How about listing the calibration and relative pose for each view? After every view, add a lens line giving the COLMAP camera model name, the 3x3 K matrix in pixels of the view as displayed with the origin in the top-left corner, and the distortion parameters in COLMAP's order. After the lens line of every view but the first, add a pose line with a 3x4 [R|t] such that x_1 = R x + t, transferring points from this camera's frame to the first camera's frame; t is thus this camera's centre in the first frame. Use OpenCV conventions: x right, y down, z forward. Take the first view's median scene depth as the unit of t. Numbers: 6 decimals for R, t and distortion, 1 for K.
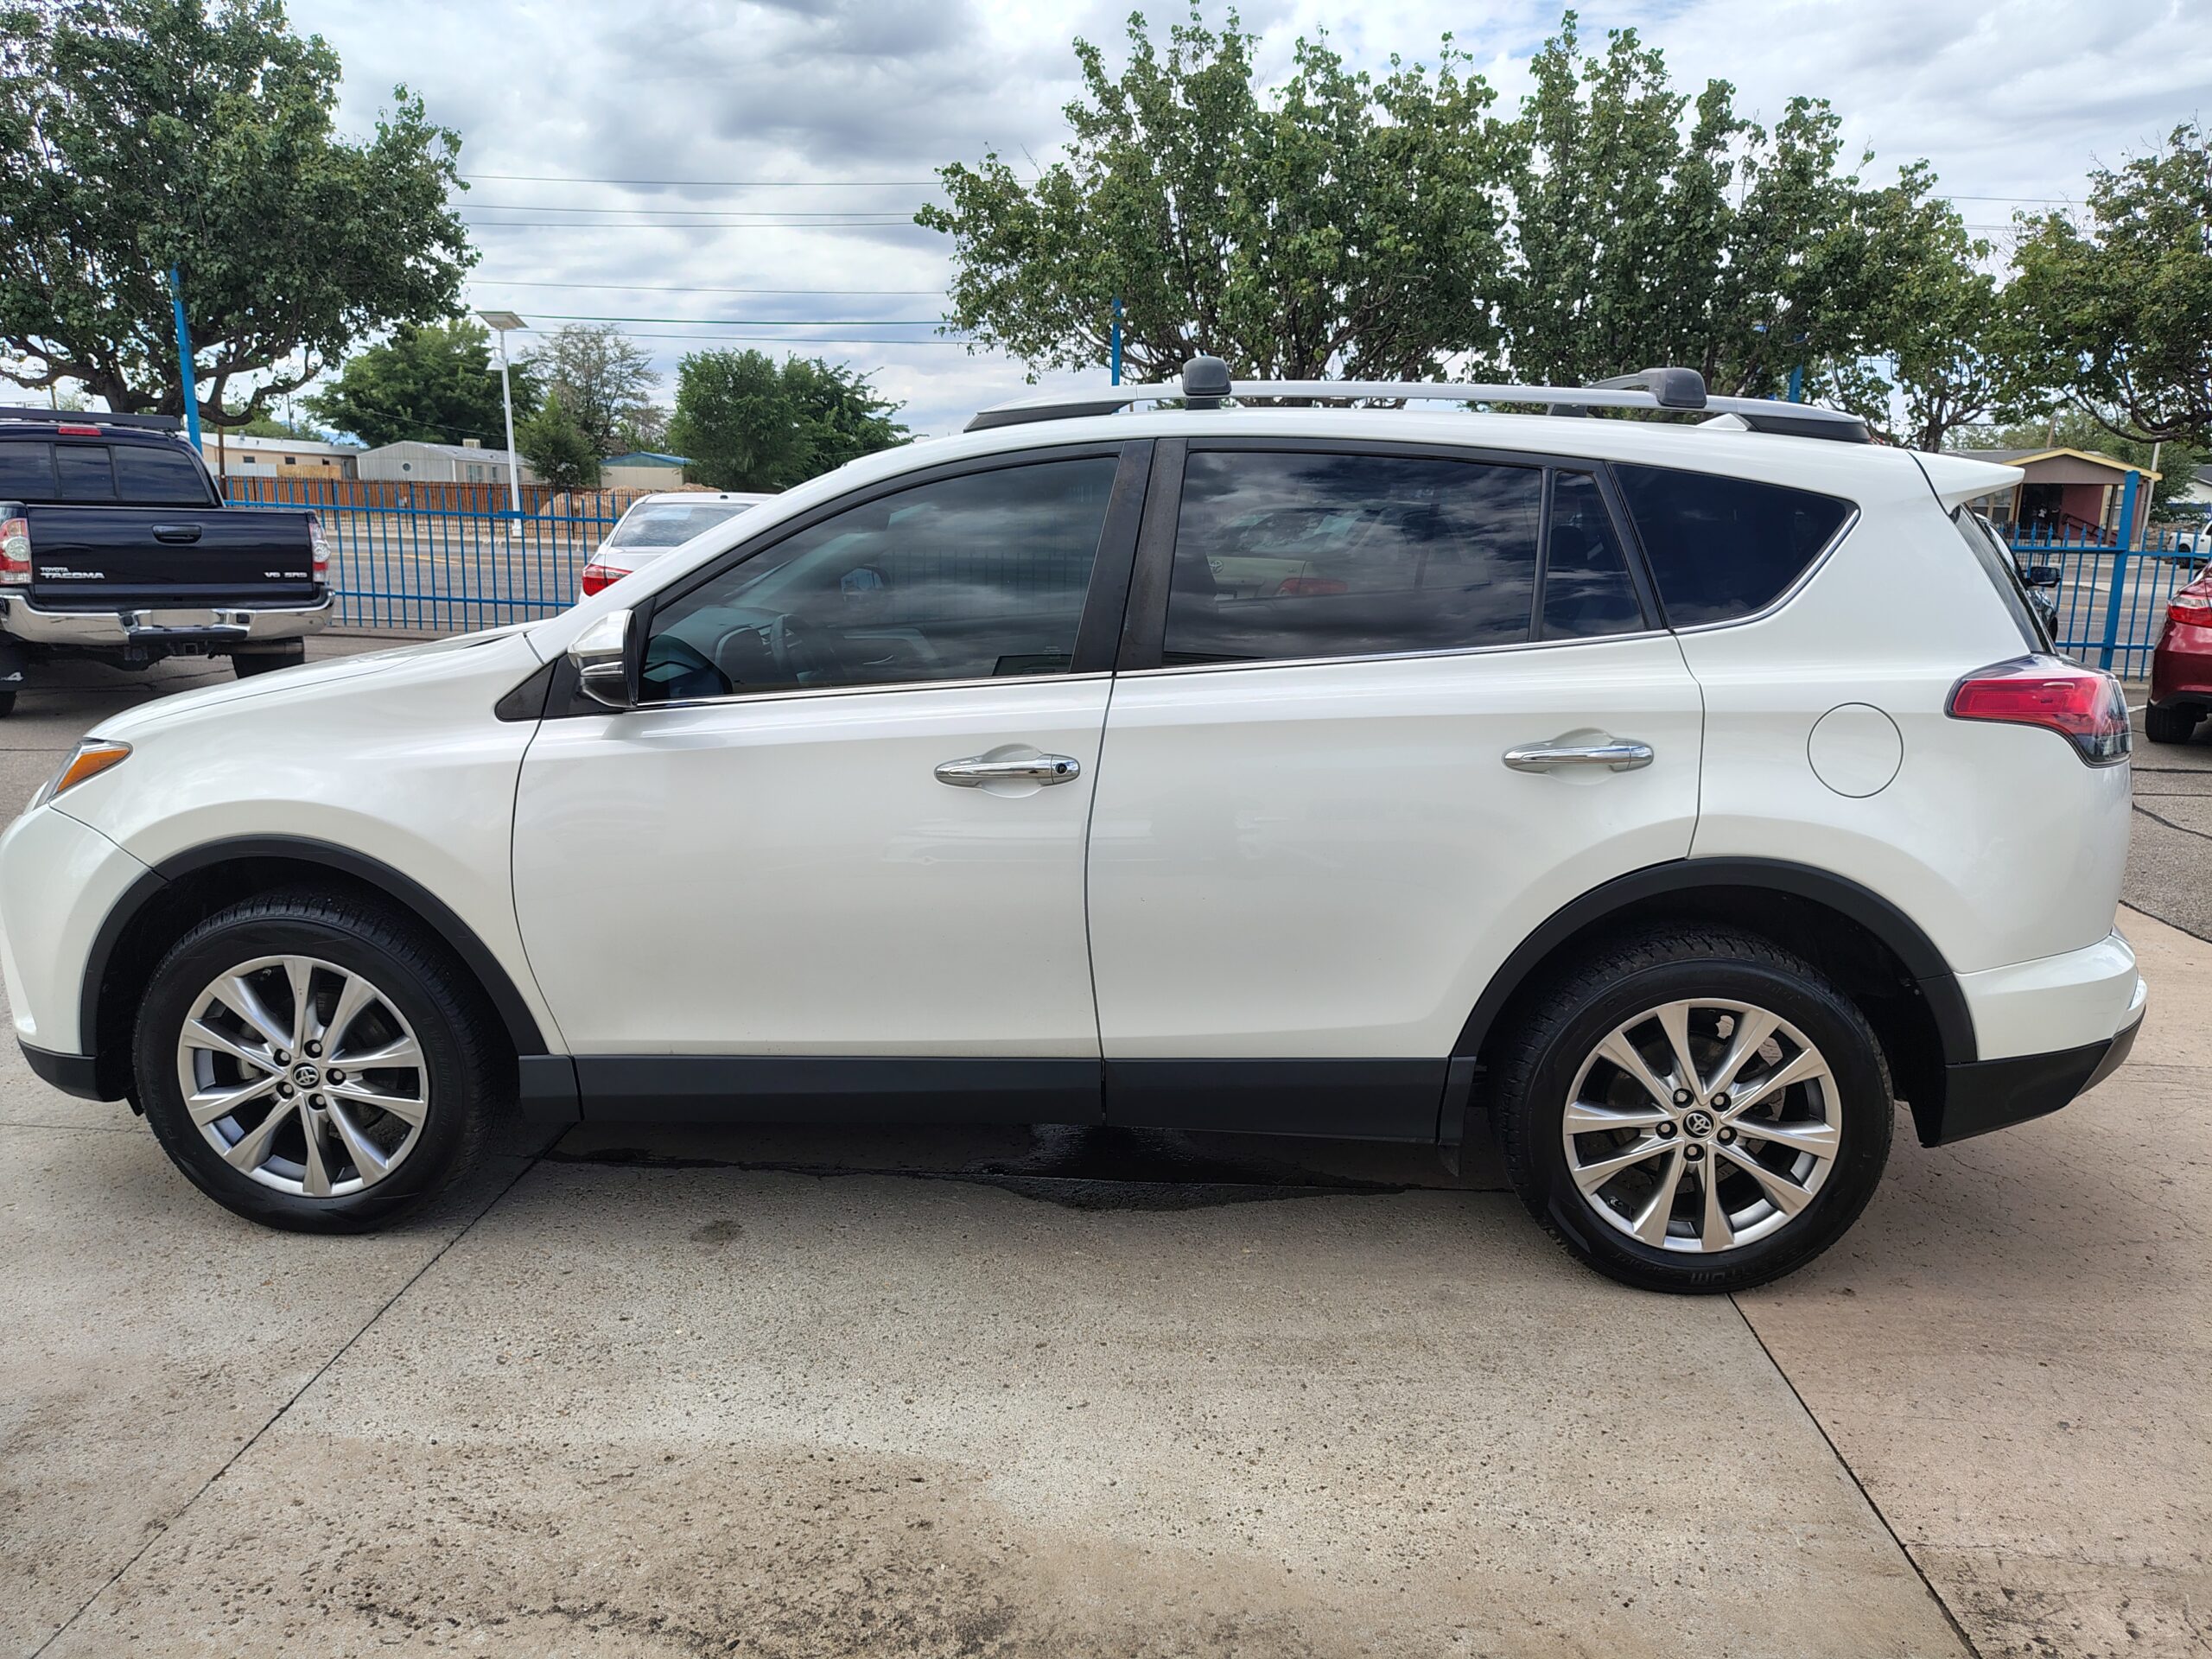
lens RADIAL K [[1544.9, 0, 1106.6], [0, 1544.9, 838.3], [0, 0, 1]] dist [0.028677, -0.031125]
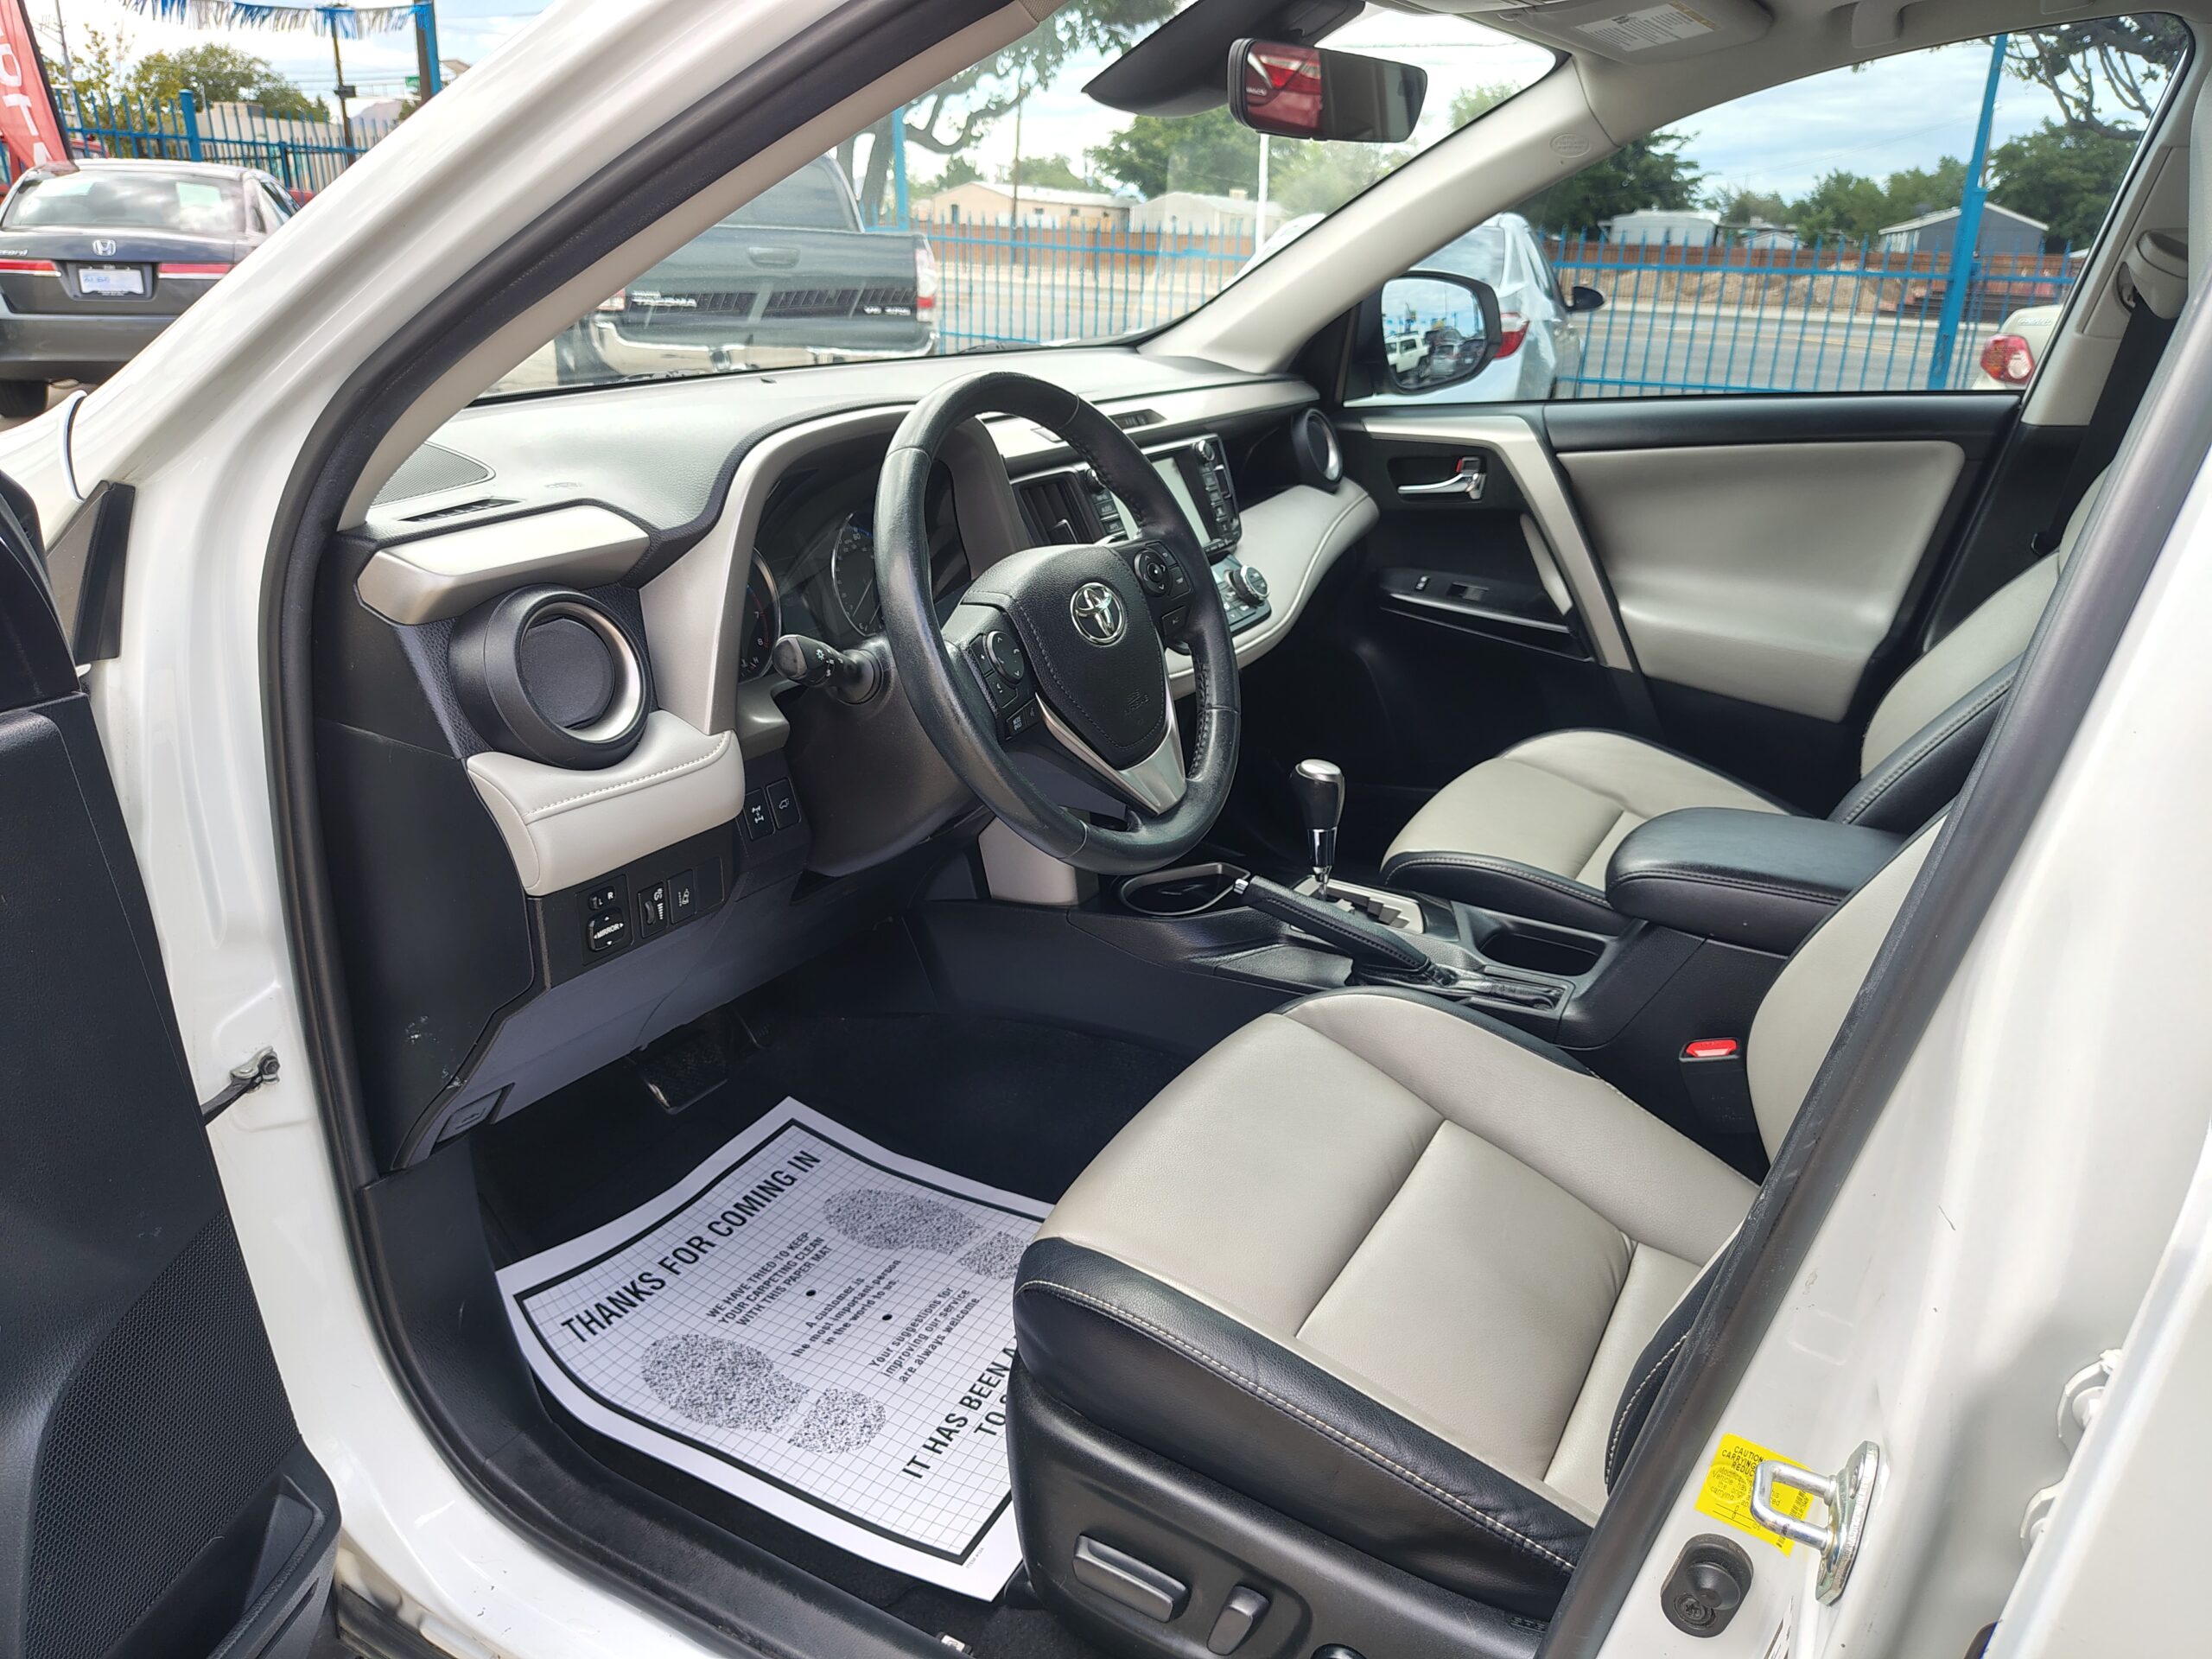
lens RADIAL K [[1544.9, 0, 1125.1], [0, 1544.9, 836.2], [0, 0, 1]] dist [0.028677, -0.031125]
pose [[0.899365, 0.159583, -0.407032, -0.009591], [-0.099955, 0.981397, 0.163915, -0.022123], [0.425618, -0.106734, 0.898586, 0.148672]]
